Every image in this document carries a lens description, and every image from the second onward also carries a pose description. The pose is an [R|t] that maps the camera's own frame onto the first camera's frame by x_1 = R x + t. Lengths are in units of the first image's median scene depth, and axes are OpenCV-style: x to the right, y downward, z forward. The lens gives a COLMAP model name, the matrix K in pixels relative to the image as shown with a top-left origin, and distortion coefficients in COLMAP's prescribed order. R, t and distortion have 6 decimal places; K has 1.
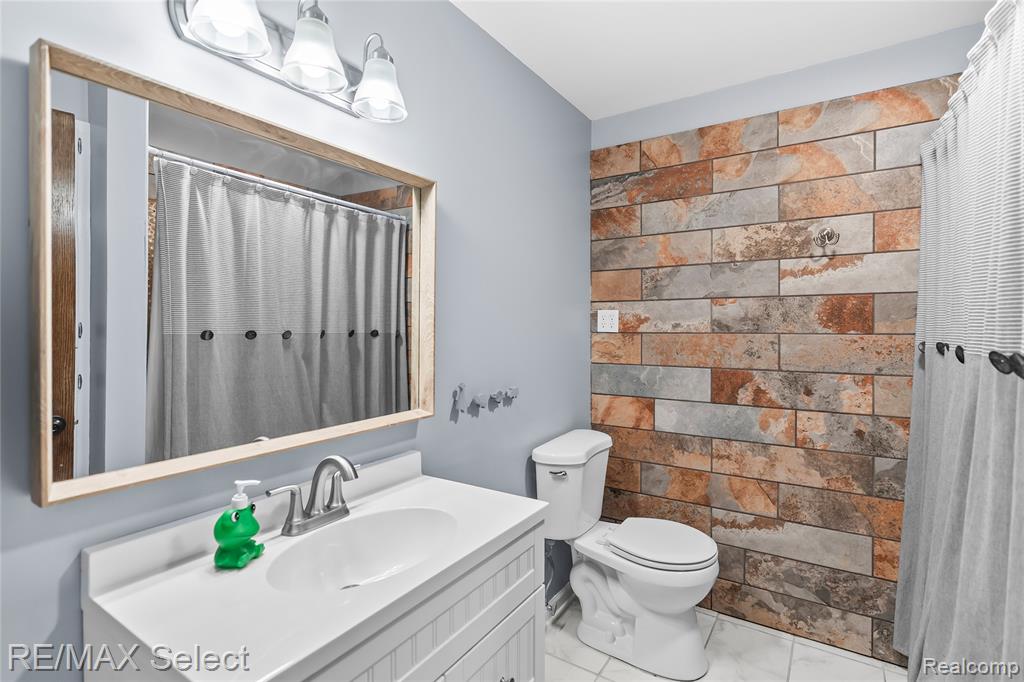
lens RADIAL K [[481.5, 0, 536.6], [0, 481.5, 330.7], [0, 0, 1]] dist [-0.013843, 0.004235]
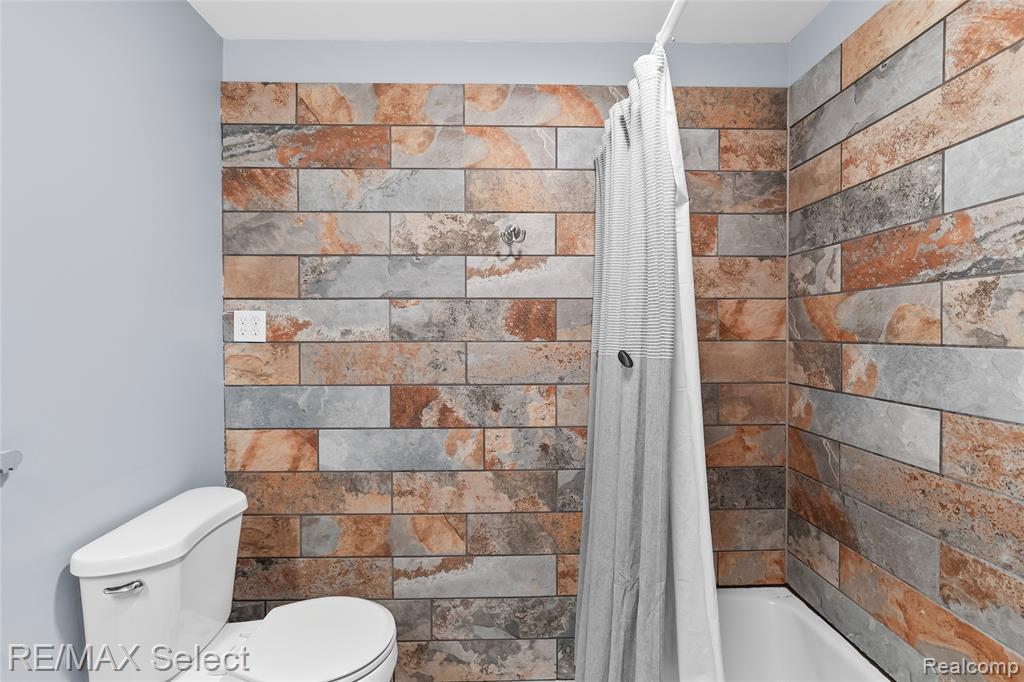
lens RADIAL K [[463.1, 0, 514.2], [0, 463.1, 338.3], [0, 0, 1]] dist [-0.009528, 0.003322]
pose [[0.843352, -0.009062, 0.537285, 0.127138], [0.005493, 0.999951, 0.008244, -0.006303], [-0.537333, -0.004001, 0.843360, 0.244085]]
